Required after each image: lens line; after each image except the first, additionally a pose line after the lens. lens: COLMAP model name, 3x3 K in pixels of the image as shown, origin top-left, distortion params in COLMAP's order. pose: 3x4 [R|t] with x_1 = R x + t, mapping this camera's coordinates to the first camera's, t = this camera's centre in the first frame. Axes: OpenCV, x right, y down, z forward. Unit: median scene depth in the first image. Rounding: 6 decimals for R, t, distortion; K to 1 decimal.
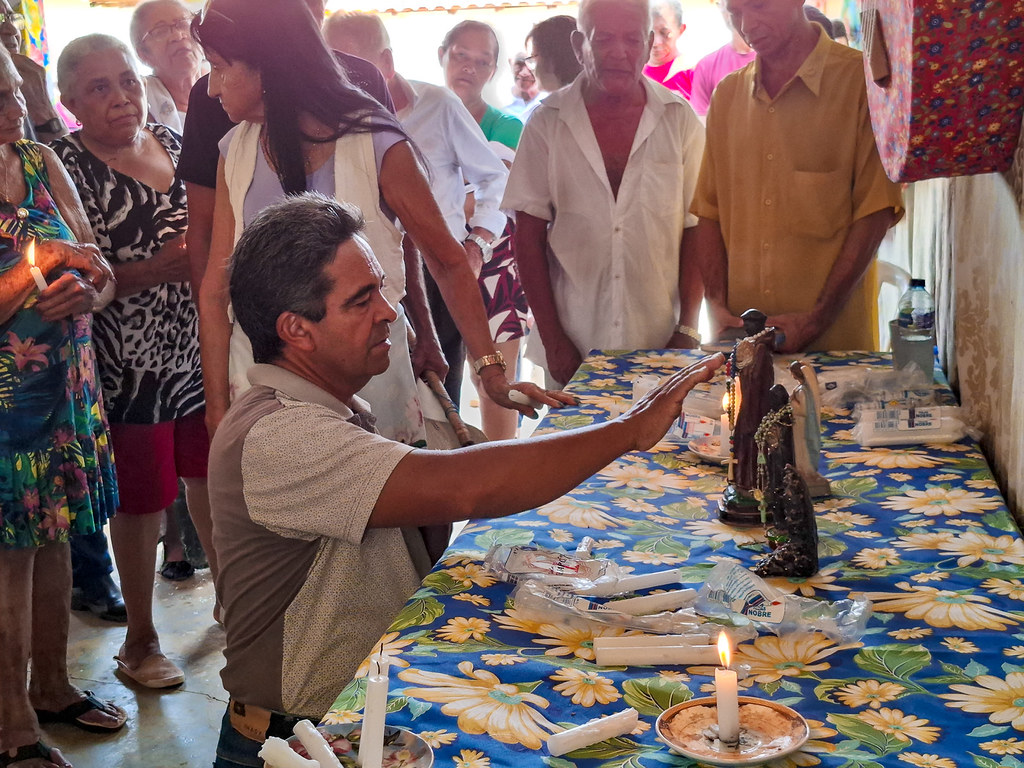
lens RADIAL K [[1450.6, 0, 512.0], [0, 1450.6, 384.0], [0, 0, 1]] dist [0.216437, -0.503003]
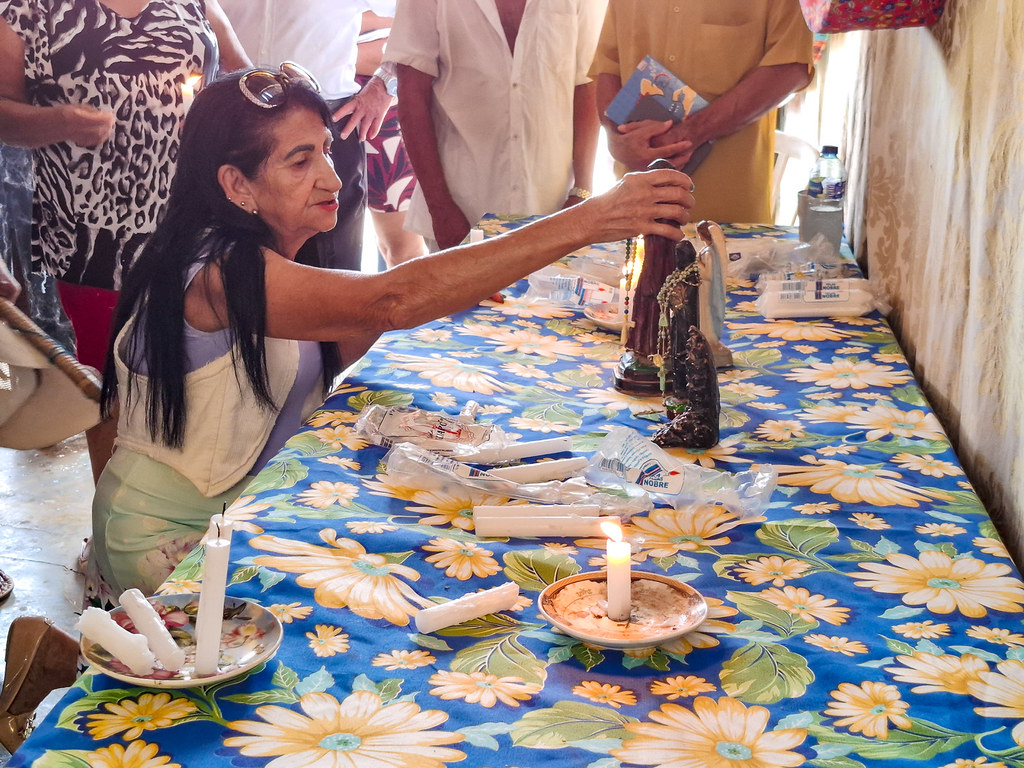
lens RADIAL K [[1450.6, 0, 512.0], [0, 1450.6, 384.0], [0, 0, 1]] dist [0.216437, -0.503003]
pose [[0.996762, 0.029859, 0.074654, 0.008620], [-0.035556, 0.996460, 0.076185, 0.024510], [-0.072115, -0.078593, 0.994295, 0.093873]]
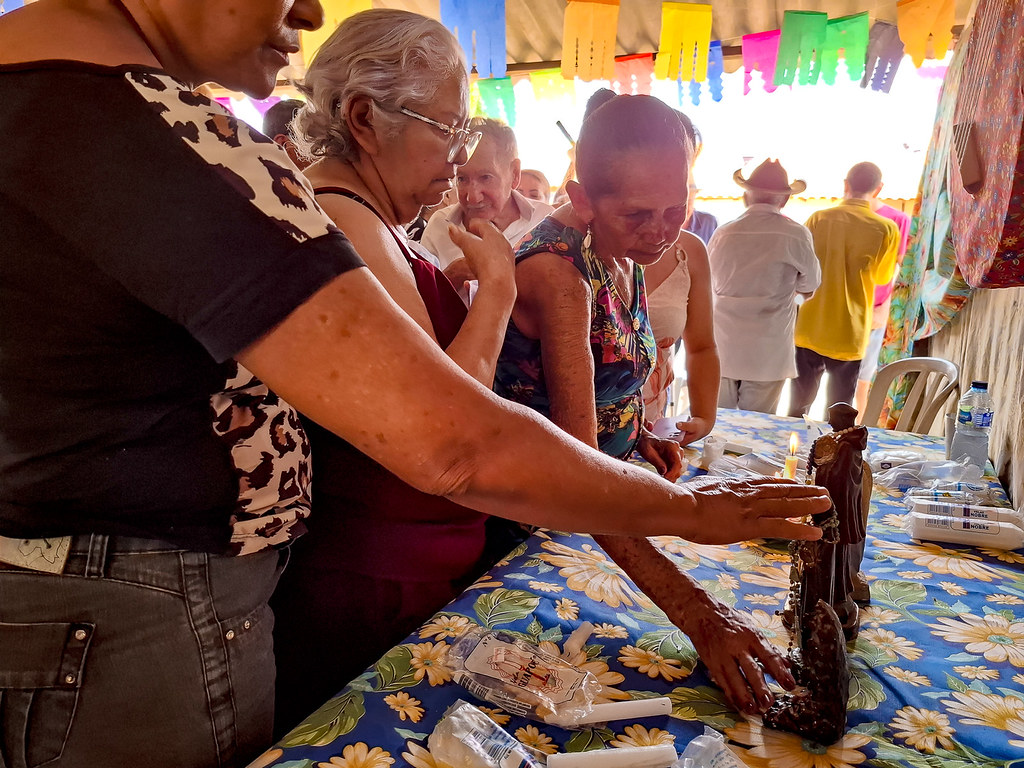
lens RADIAL K [[754.0, 0, 512.0], [0, 754.0, 384.0], [0, 0, 1]] dist [0.047698, -0.057457]
pose [[0.964301, 0.110605, -0.240603, 0.107915], [-0.113826, 0.993501, 0.000514, -0.042812], [0.239096, 0.026891, 0.970623, 0.524349]]
